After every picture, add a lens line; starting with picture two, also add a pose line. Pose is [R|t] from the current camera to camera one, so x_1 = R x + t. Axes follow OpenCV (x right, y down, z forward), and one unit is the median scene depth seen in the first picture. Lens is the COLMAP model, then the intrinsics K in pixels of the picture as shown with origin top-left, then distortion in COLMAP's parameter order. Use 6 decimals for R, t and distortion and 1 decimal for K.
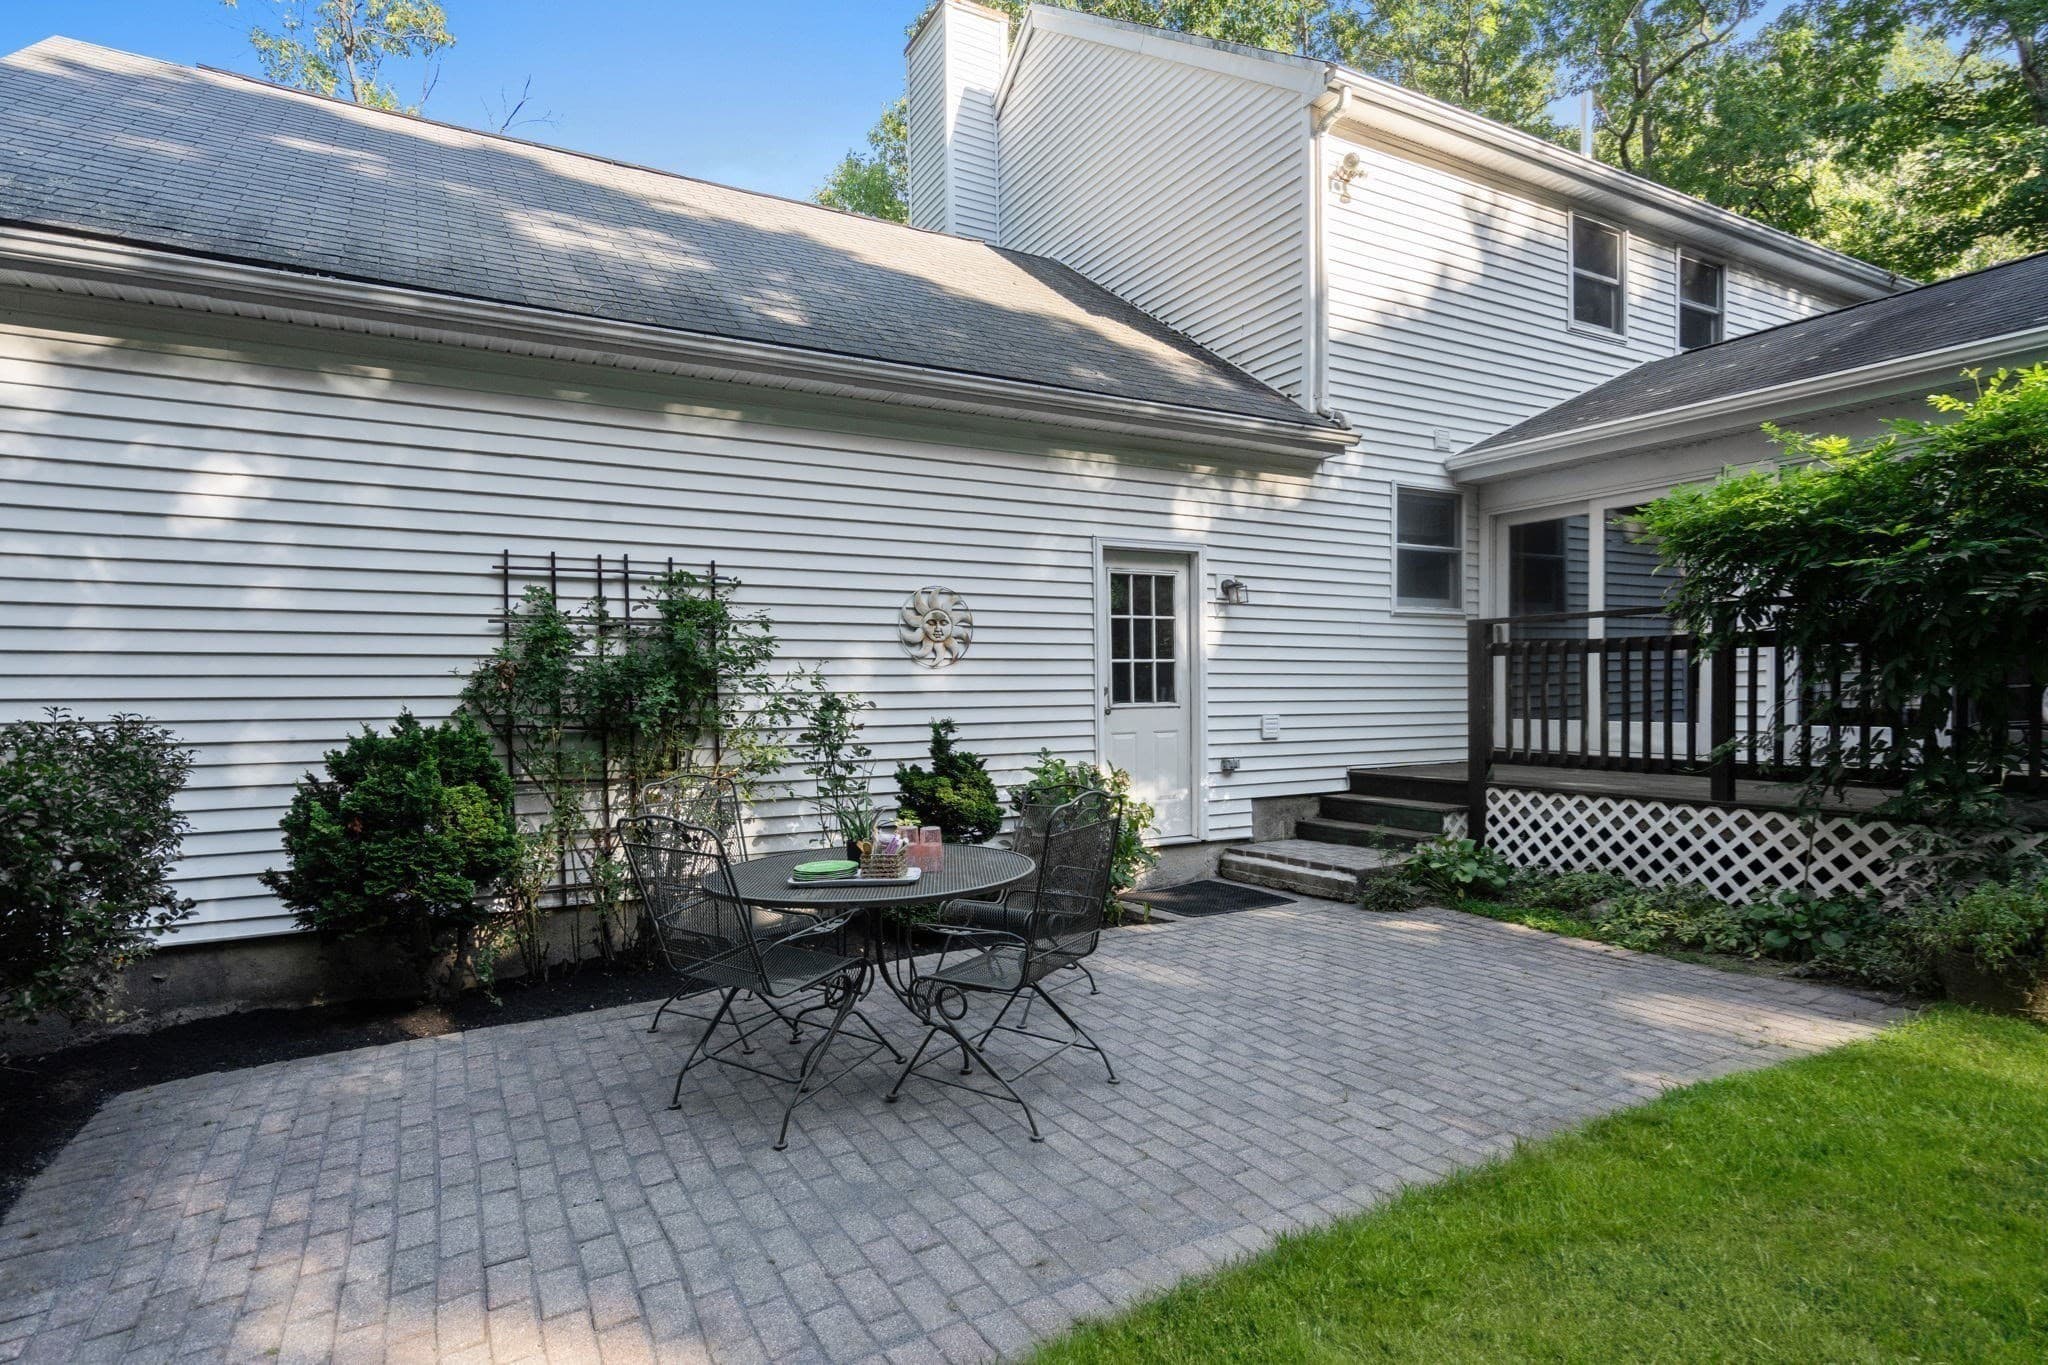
lens RADIAL K [[1040.4, 0, 1040.5], [0, 1040.4, 697.8], [0, 0, 1]] dist [-0.000284, -0.001807]
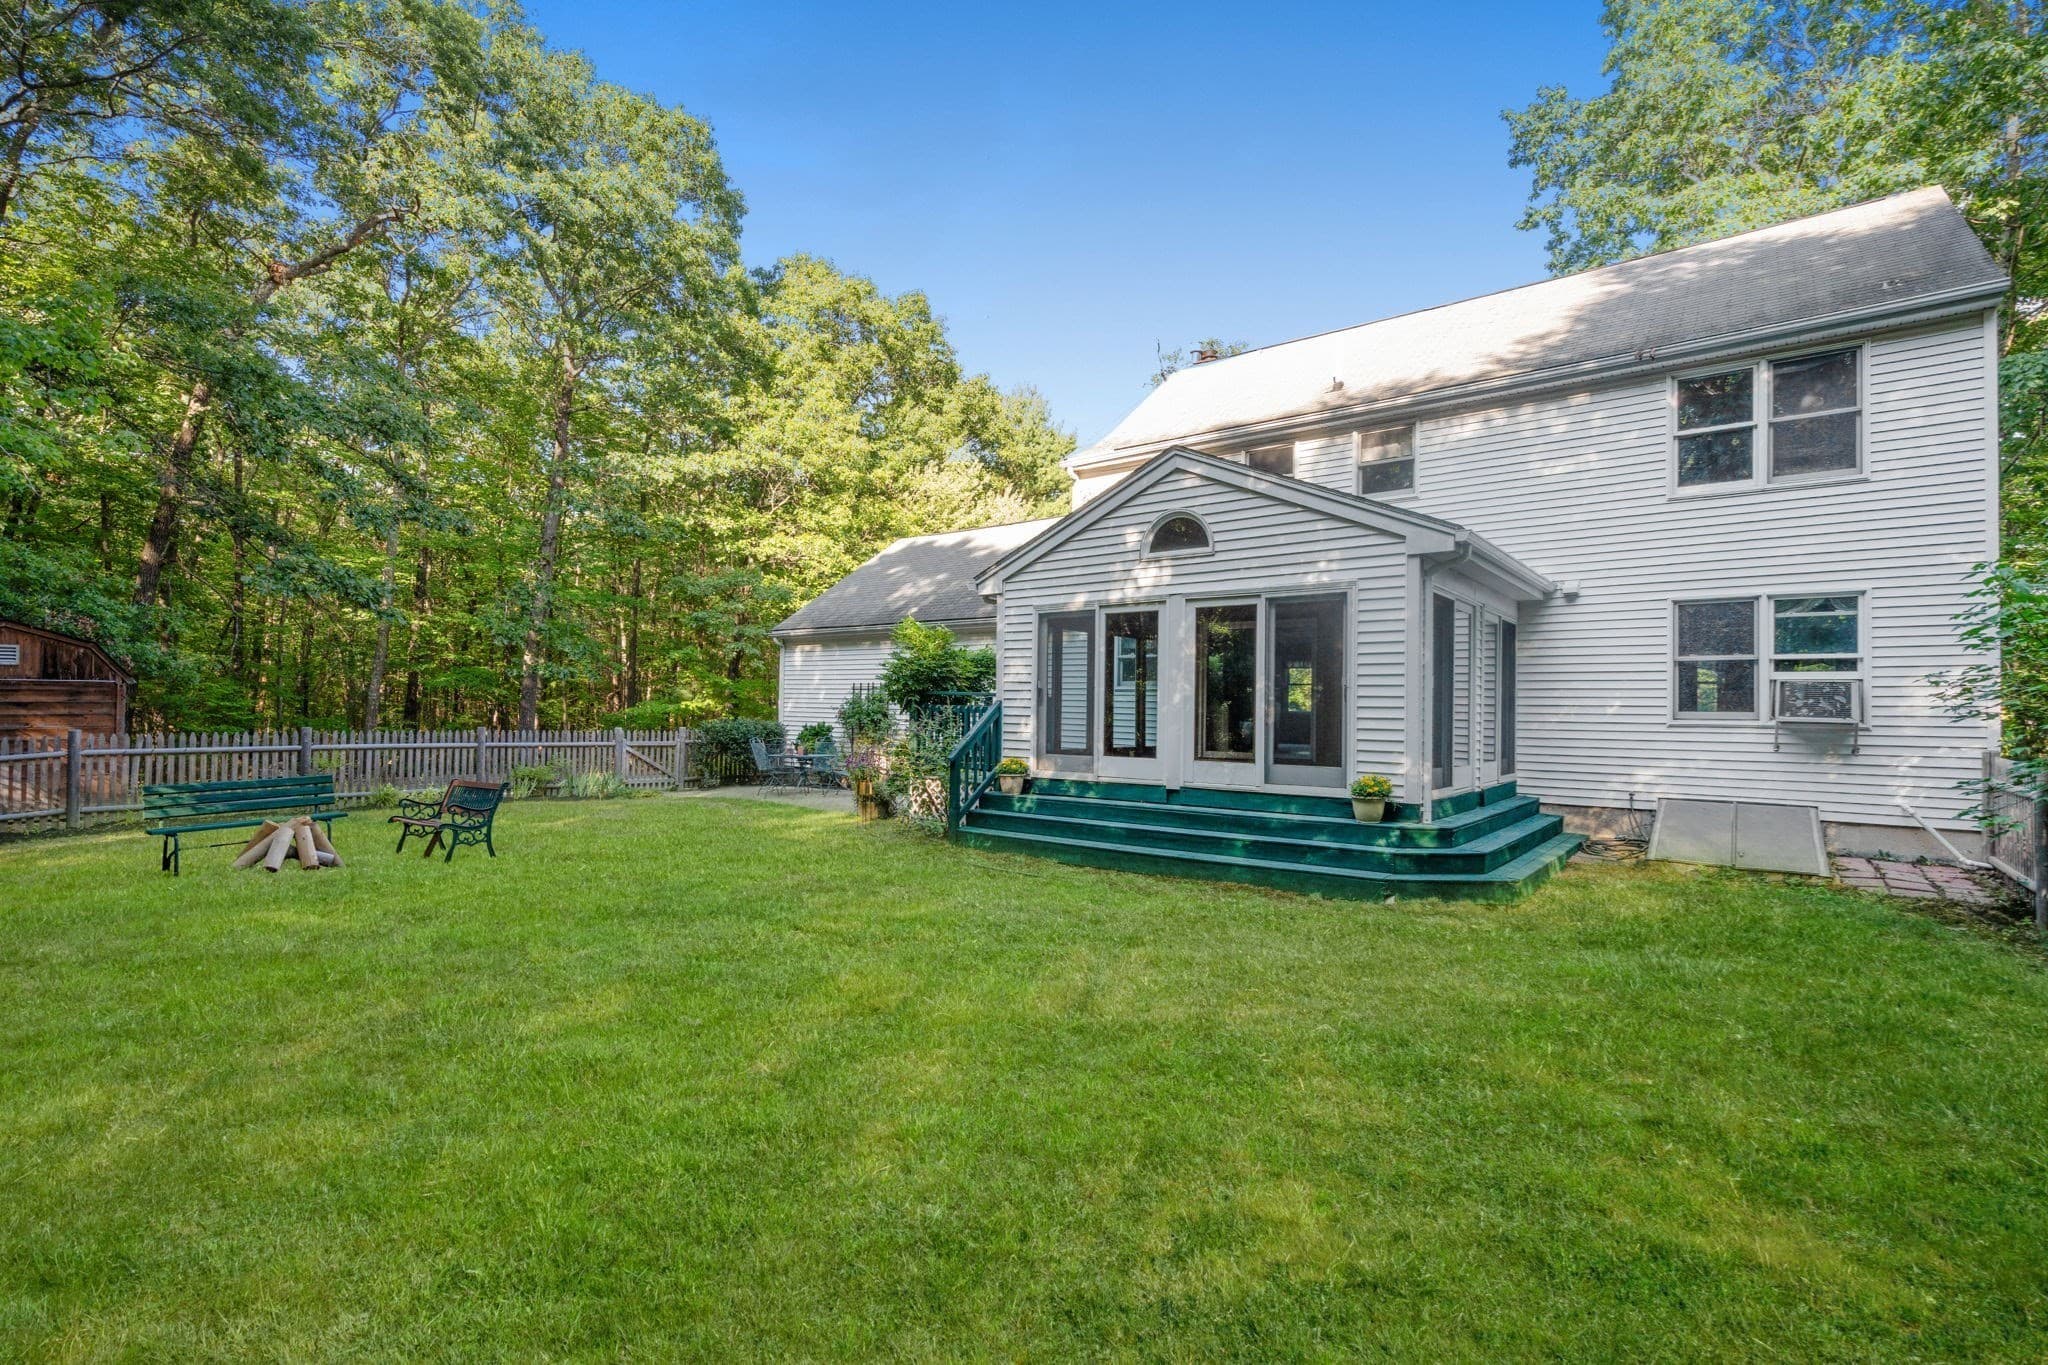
lens RADIAL K [[944.2, 0, 1020.6], [0, 944.2, 682.1], [0, 0, 1]] dist [-0.005958, 0.003301]
pose [[0.367210, -0.008023, -0.930103, 2.427411], [-0.025533, 0.999499, -0.018702, -0.068578], [0.929788, 0.030616, 0.366821, 0.178740]]
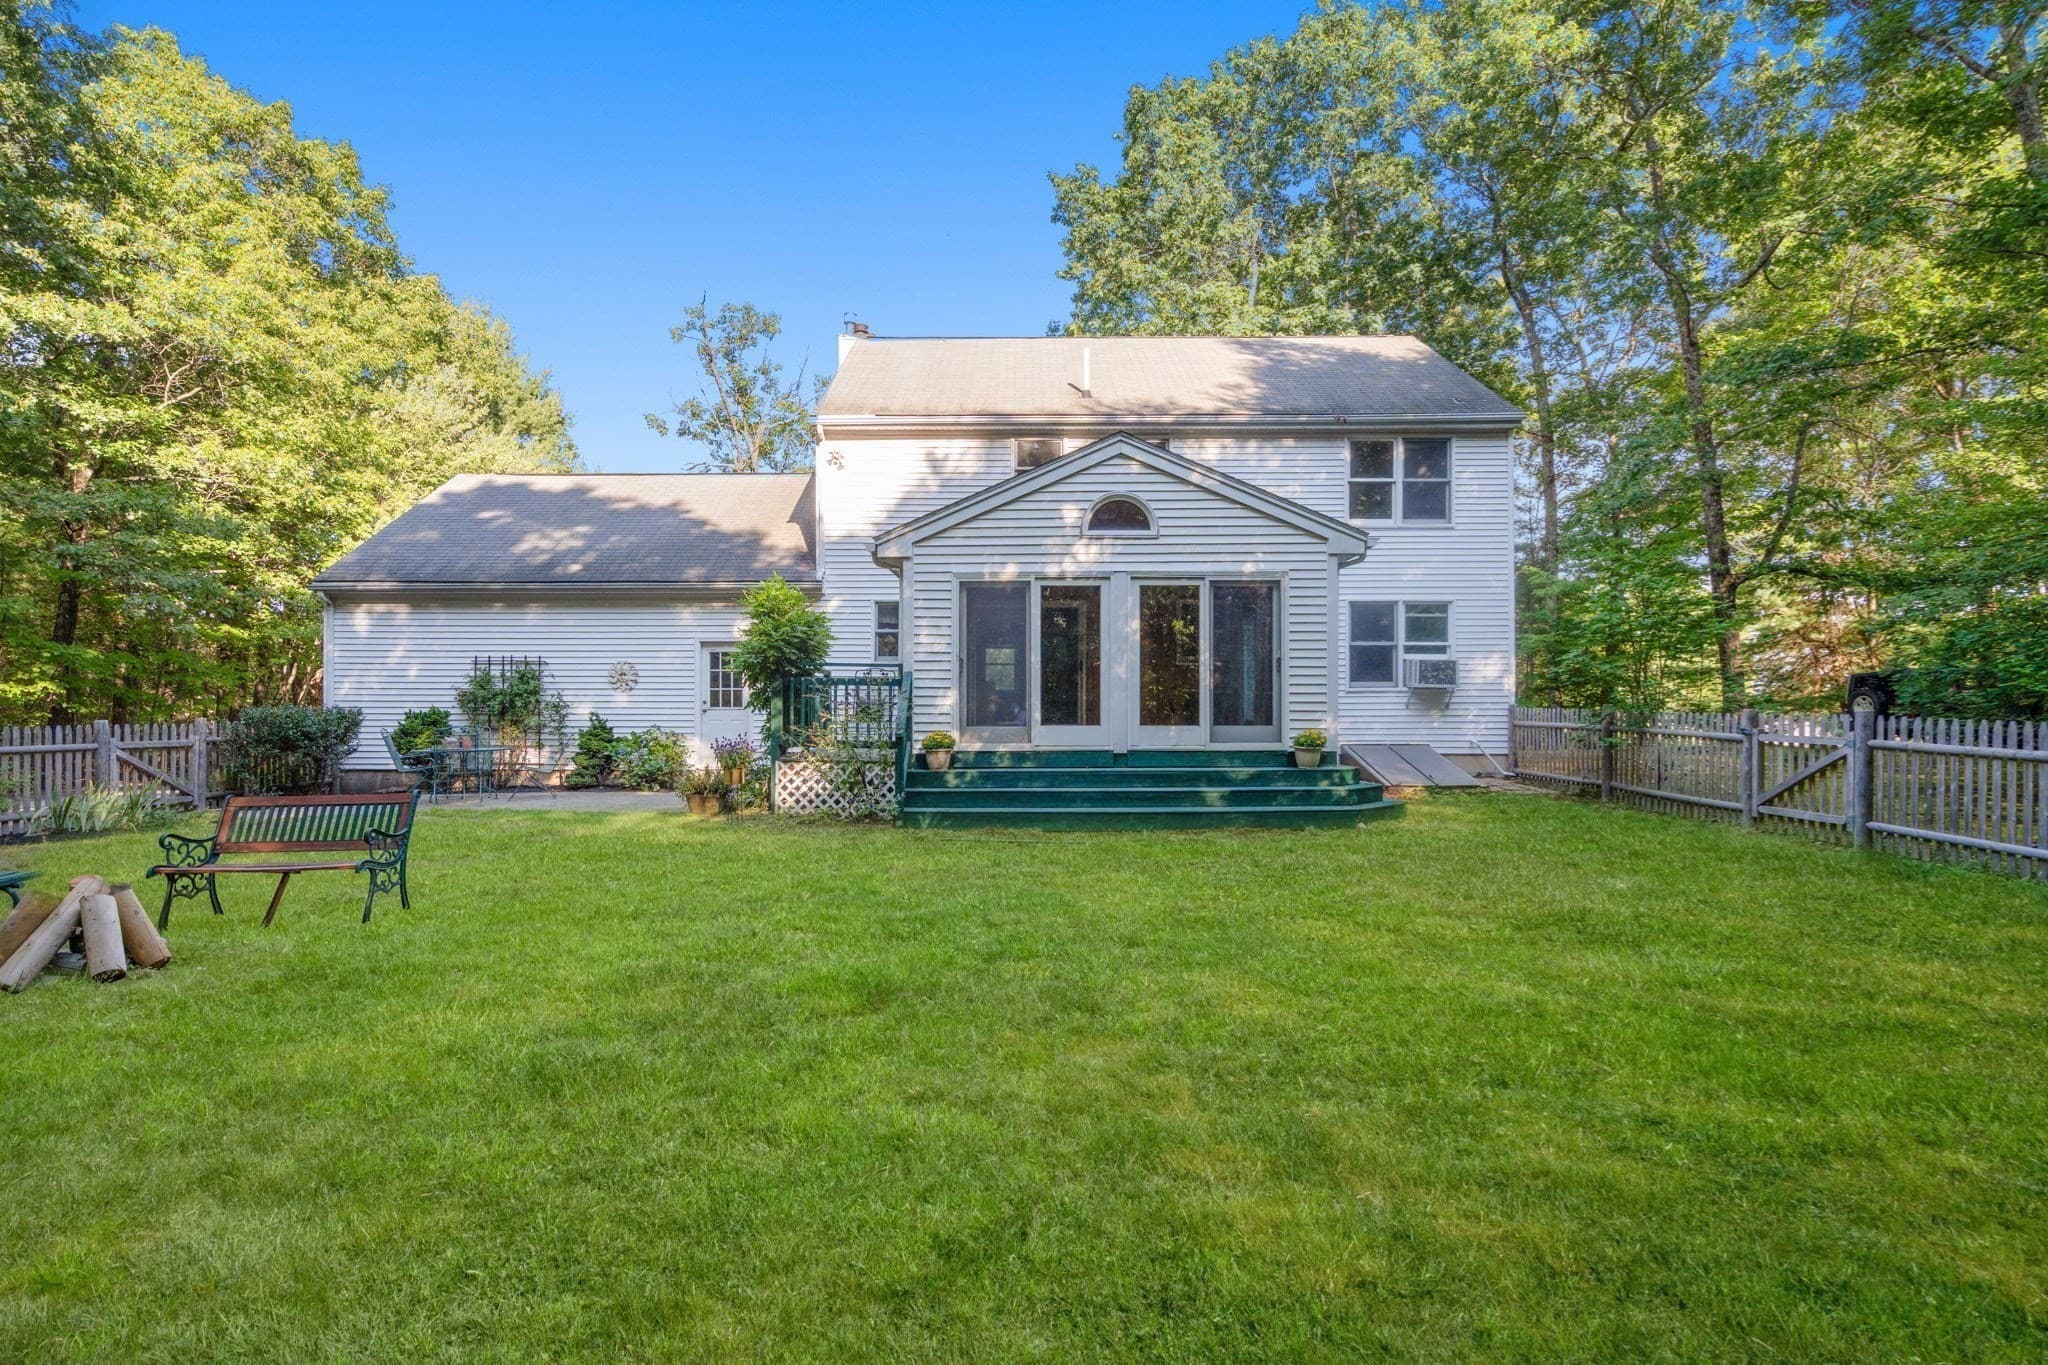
lens RADIAL K [[944.2, 0, 1028.2], [0, 944.2, 698.7], [0, 0, 1]] dist [-0.005958, 0.003301]
pose [[0.863074, 0.012499, -0.504923, 1.821989], [-0.015220, 0.999883, -0.001265, -0.023517], [0.504848, 0.008777, 0.863163, -0.488608]]
